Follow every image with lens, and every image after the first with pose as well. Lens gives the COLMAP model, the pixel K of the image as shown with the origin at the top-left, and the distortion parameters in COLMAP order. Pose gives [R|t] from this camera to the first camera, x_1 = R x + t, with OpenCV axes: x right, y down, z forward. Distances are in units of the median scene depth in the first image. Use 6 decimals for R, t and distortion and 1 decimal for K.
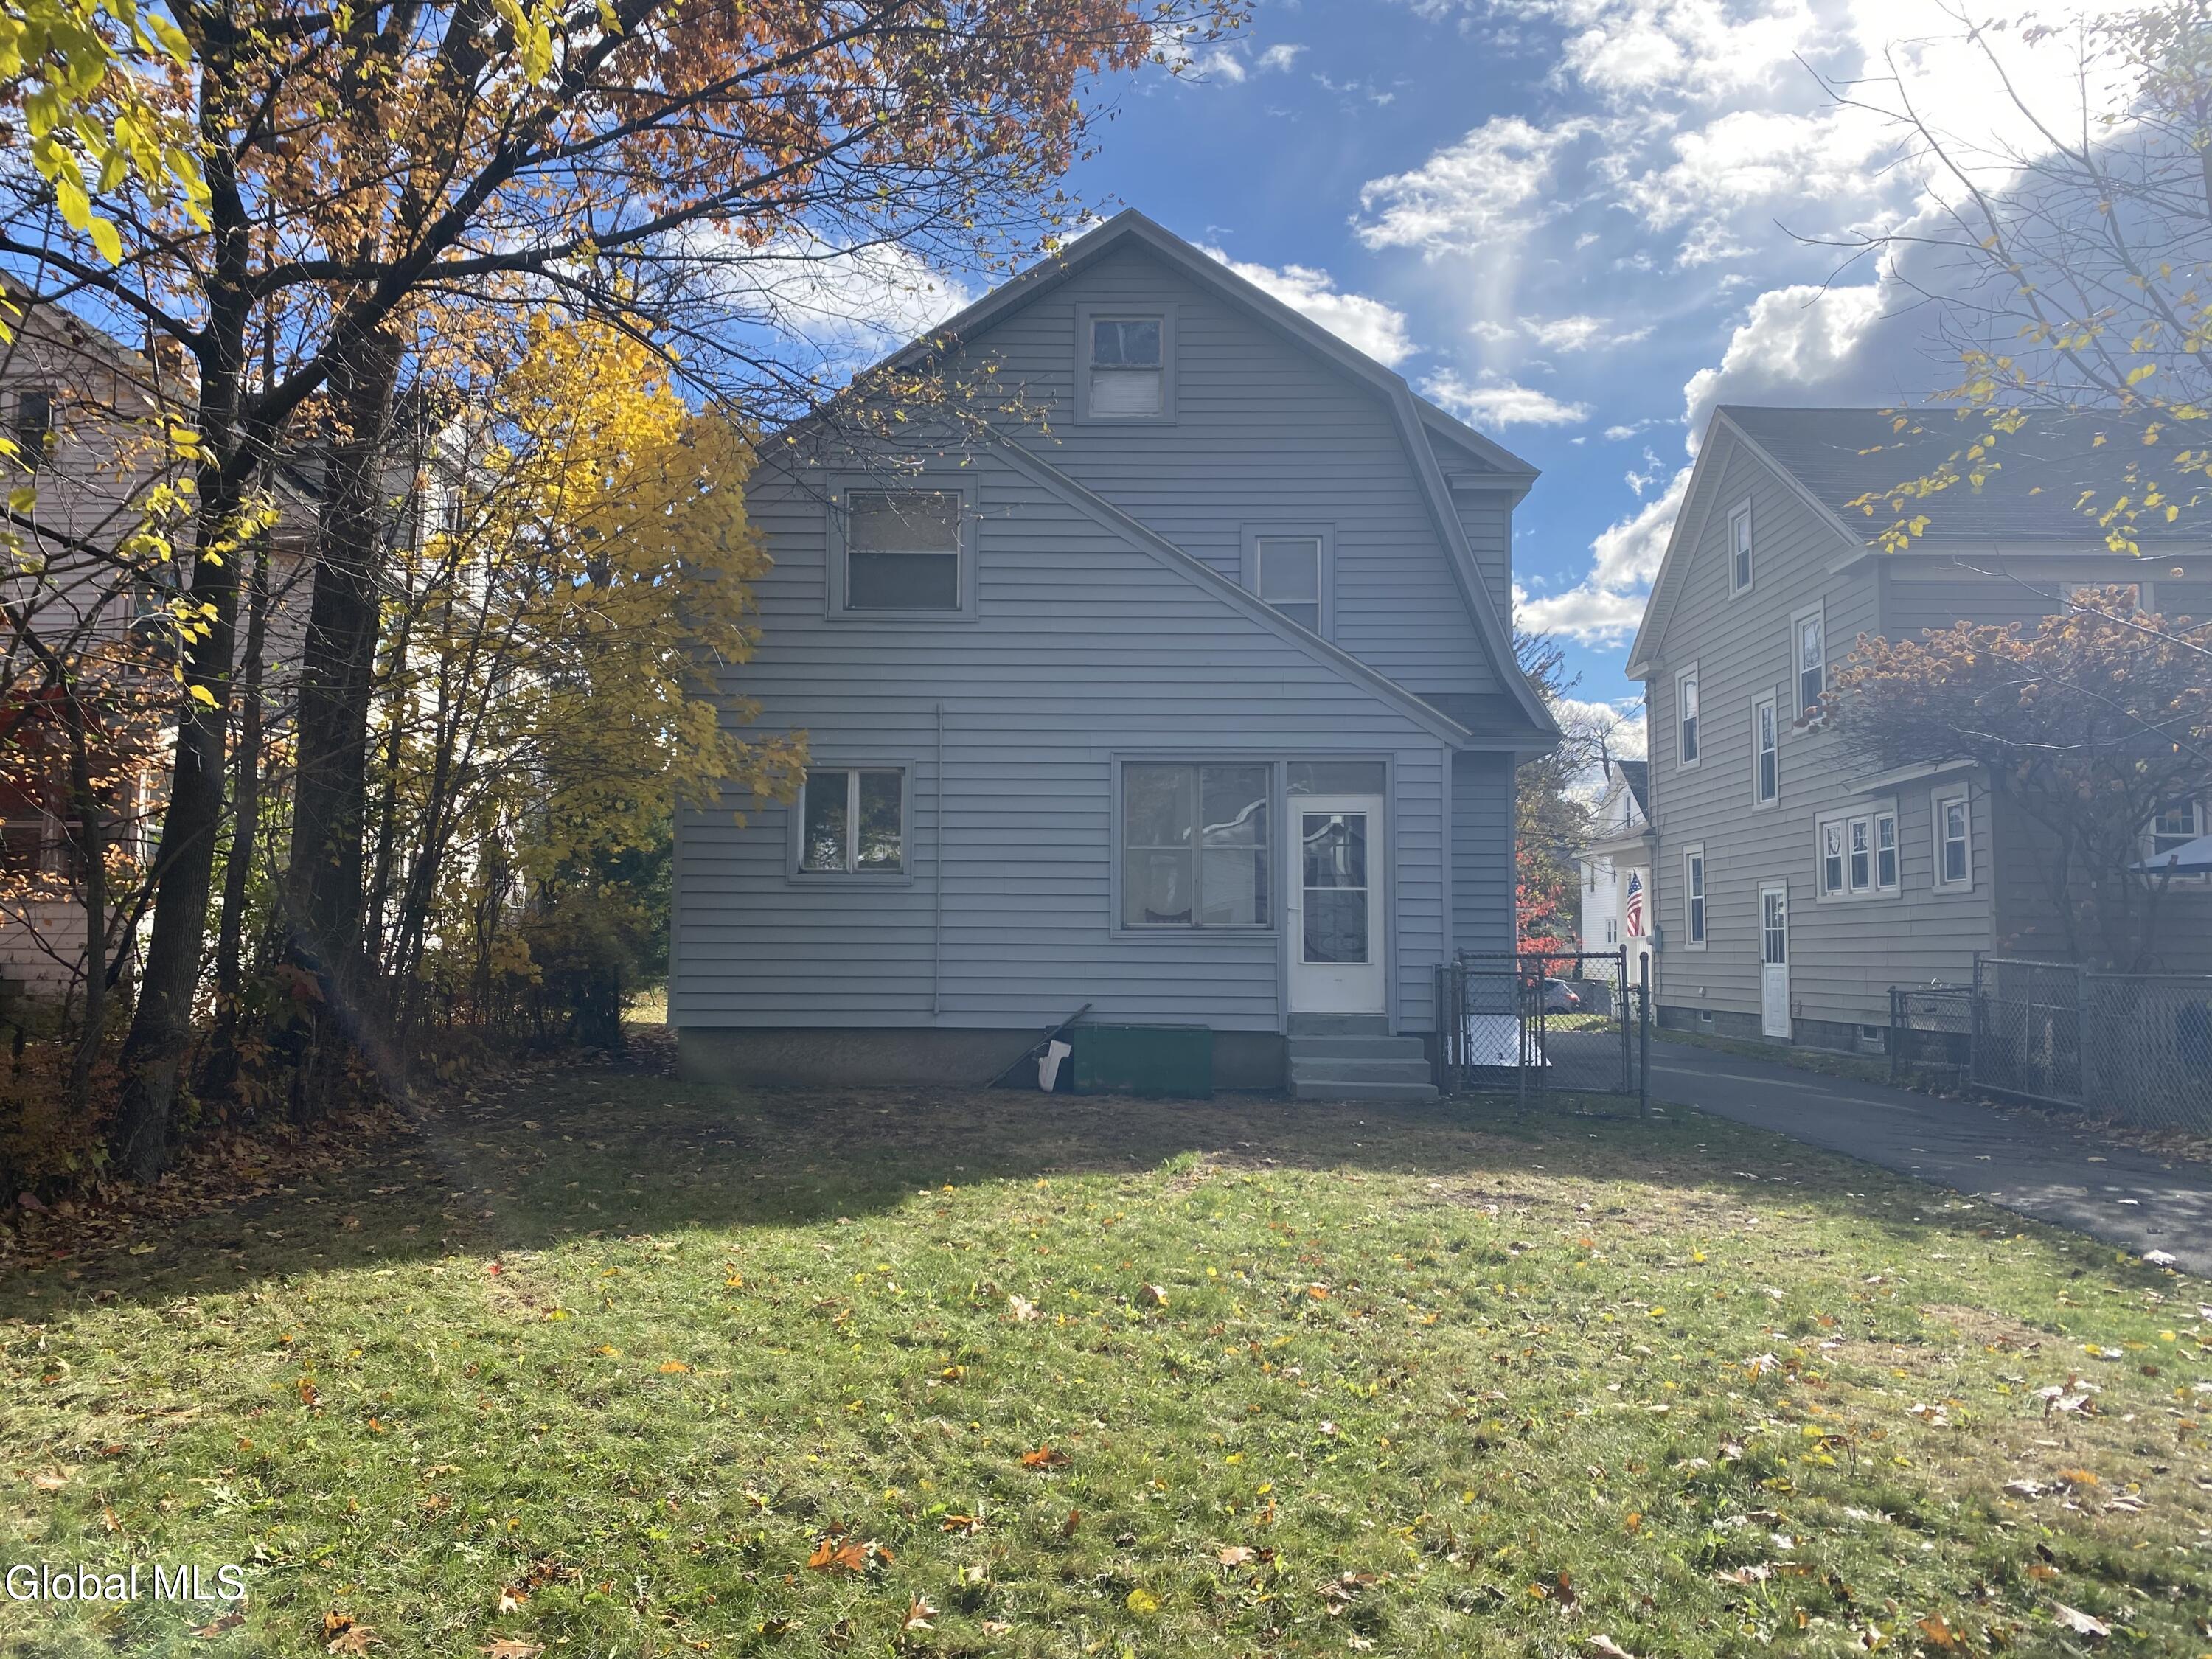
lens RADIAL K [[1724.0, 0, 1105.6], [0, 1724.0, 811.0], [0, 0, 1]] dist [0.034112, 0.008281]
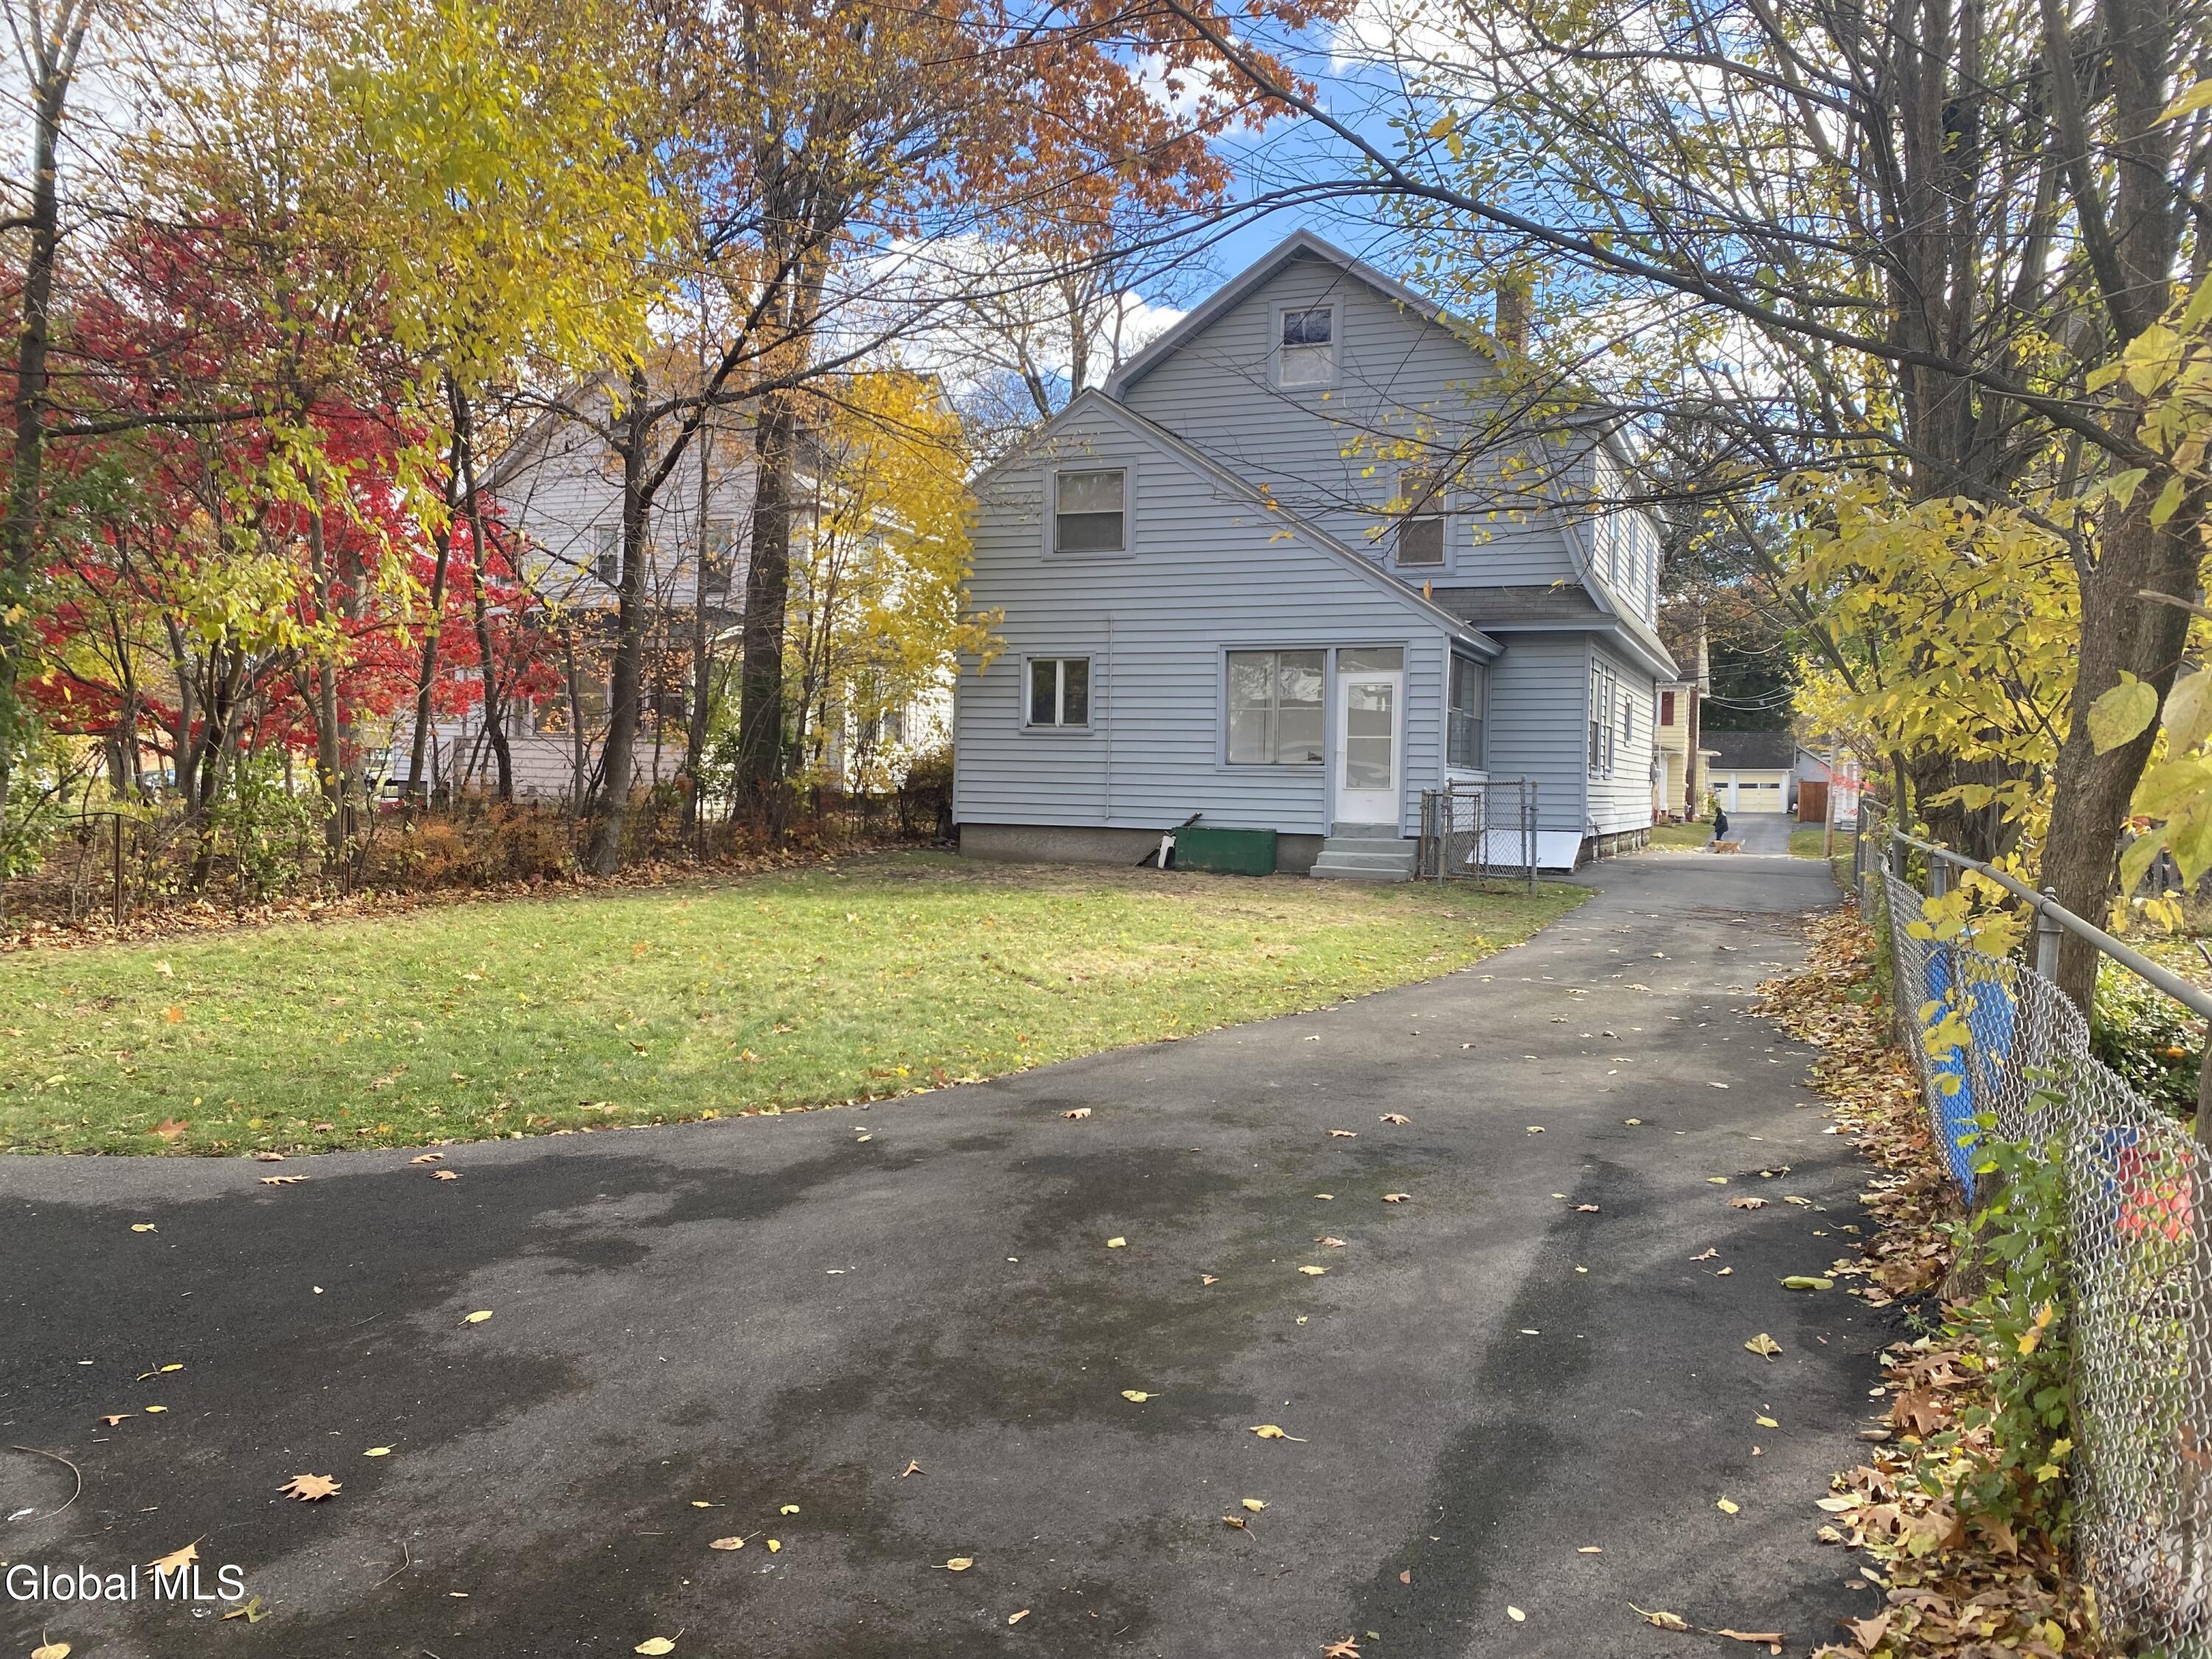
lens RADIAL K [[1724.0, 0, 1105.6], [0, 1724.0, 811.0], [0, 0, 1]] dist [0.034112, 0.008281]
pose [[0.925484, 0.015258, -0.378479, 0.470795], [0.019310, 0.995989, 0.087372, -0.022804], [0.378293, -0.088170, 0.921477, -0.402957]]
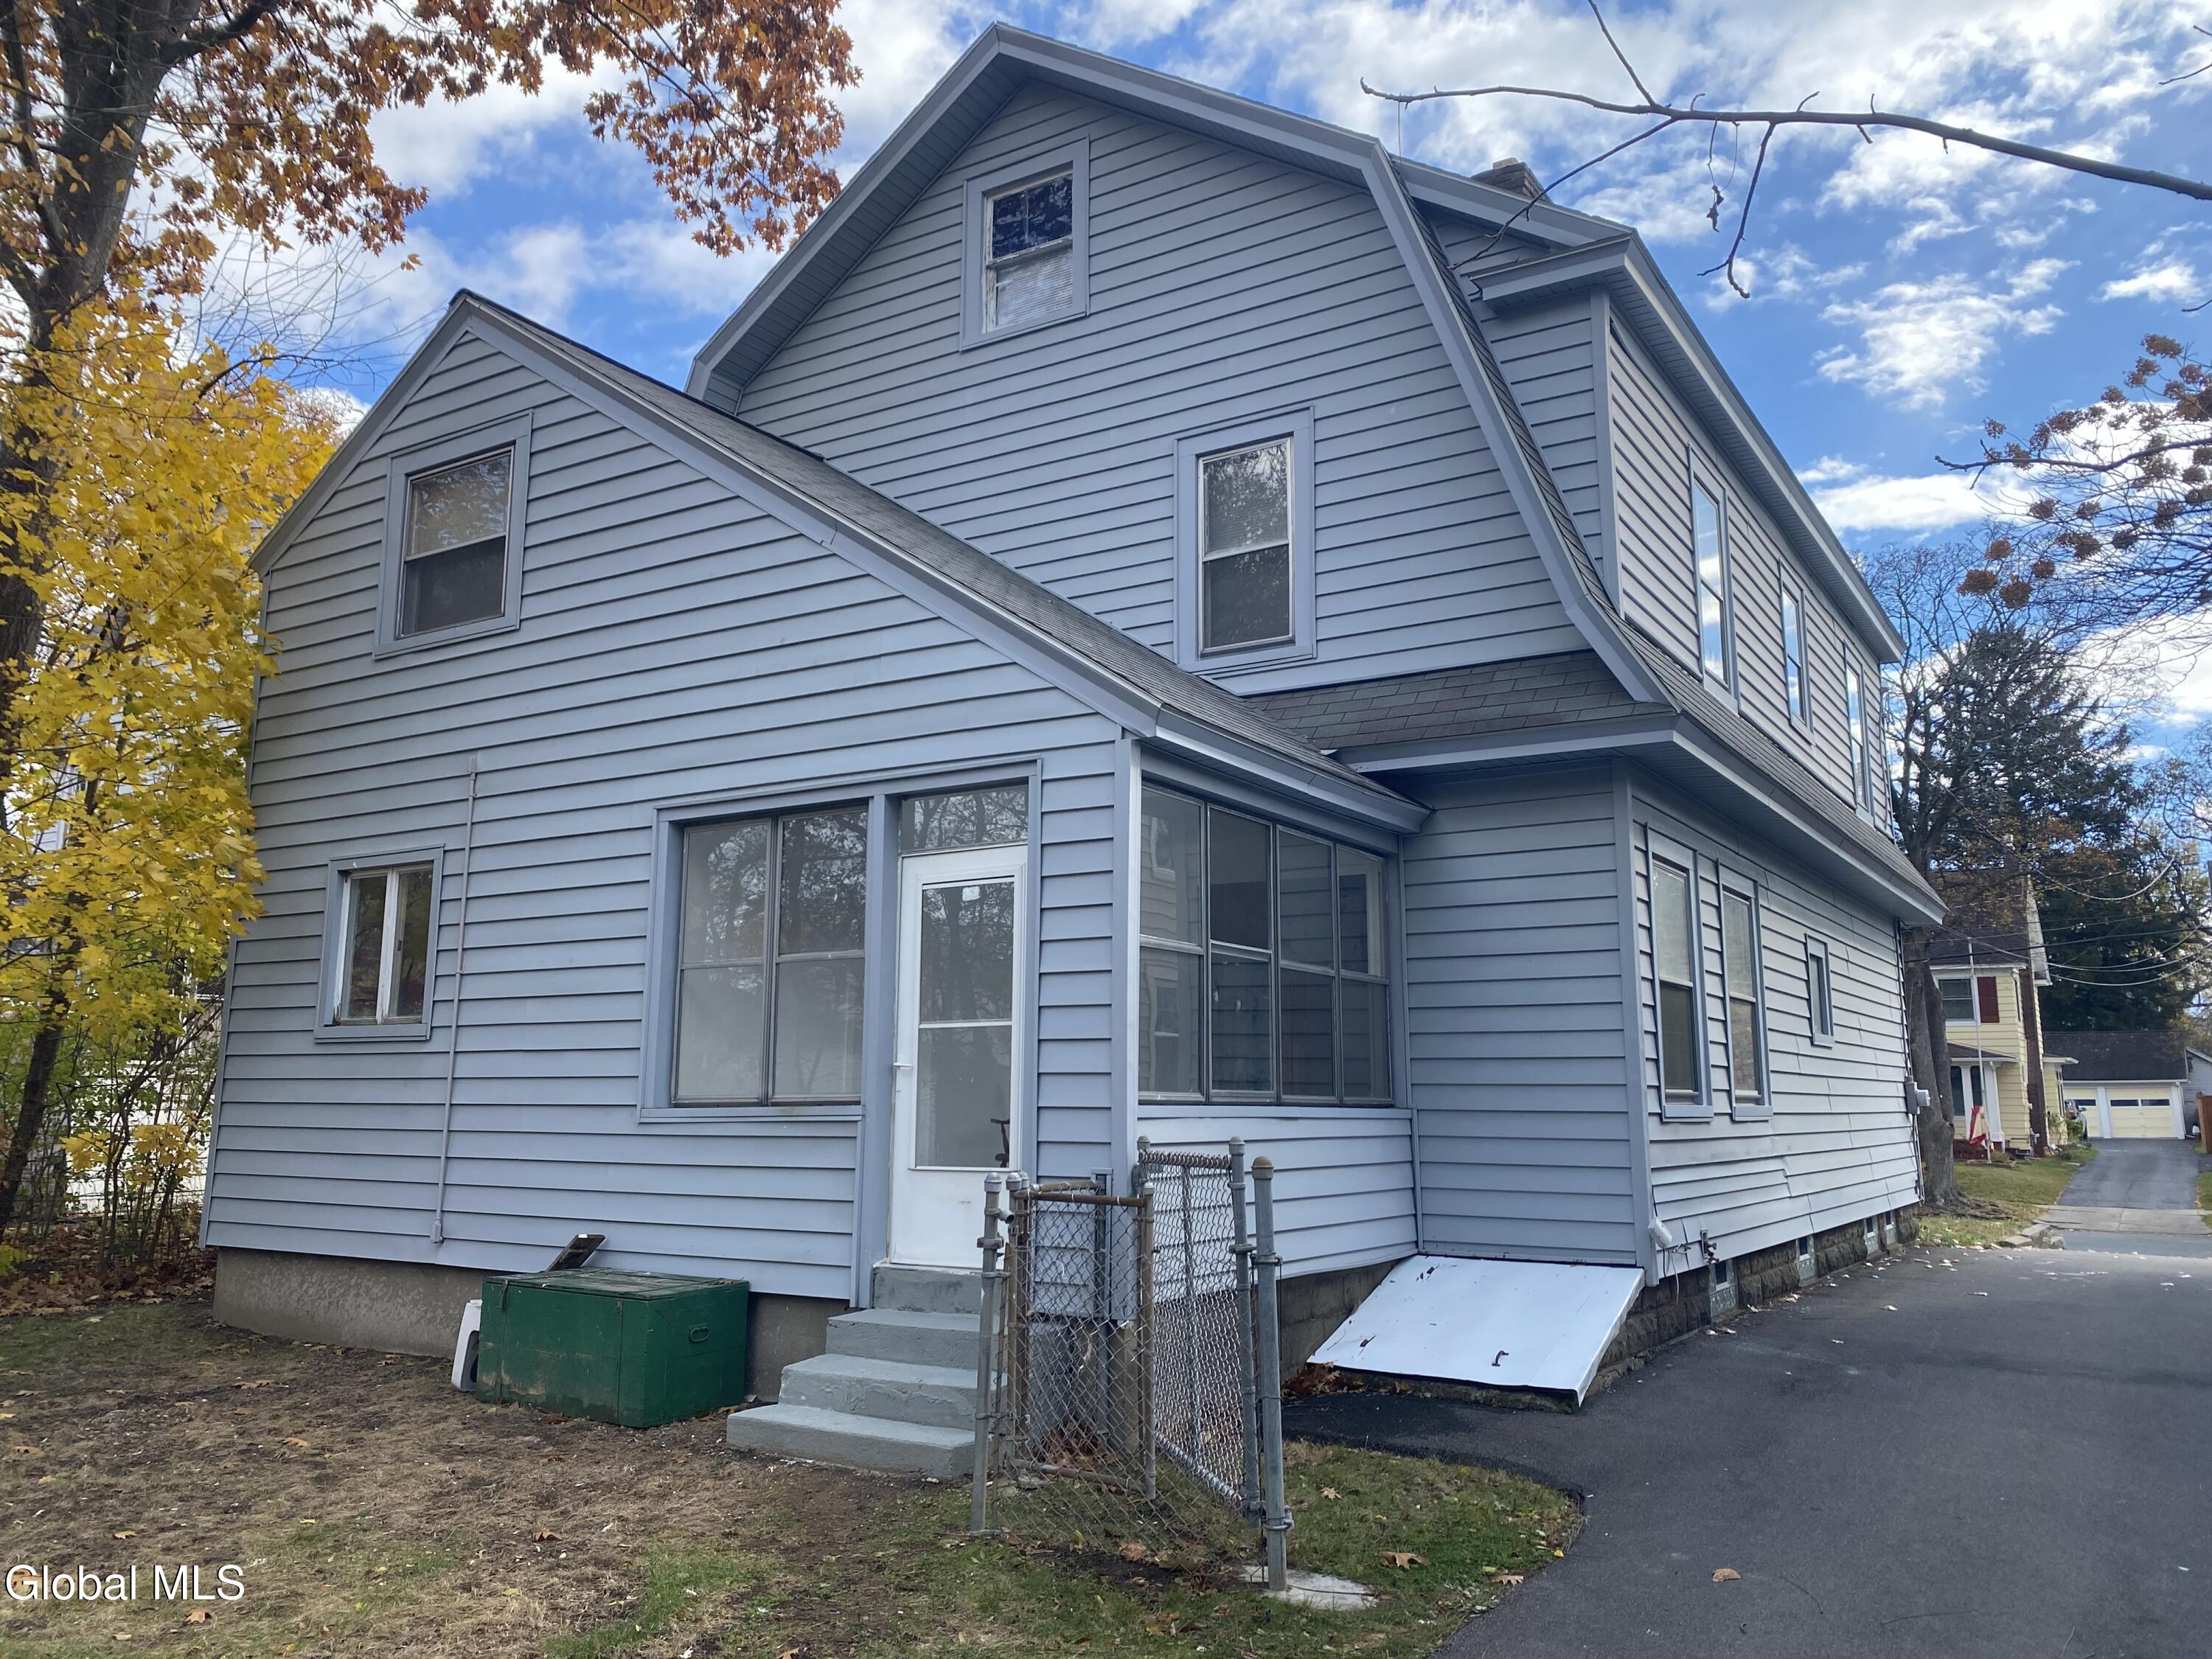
lens RADIAL K [[1724.0, 0, 1105.6], [0, 1724.0, 811.0], [0, 0, 1]] dist [0.034112, 0.008281]
pose [[0.848773, -0.092357, -0.520628, 0.451041], [0.045797, 0.993768, -0.101628, 0.035308], [0.526770, 0.062416, 0.847713, 0.568023]]
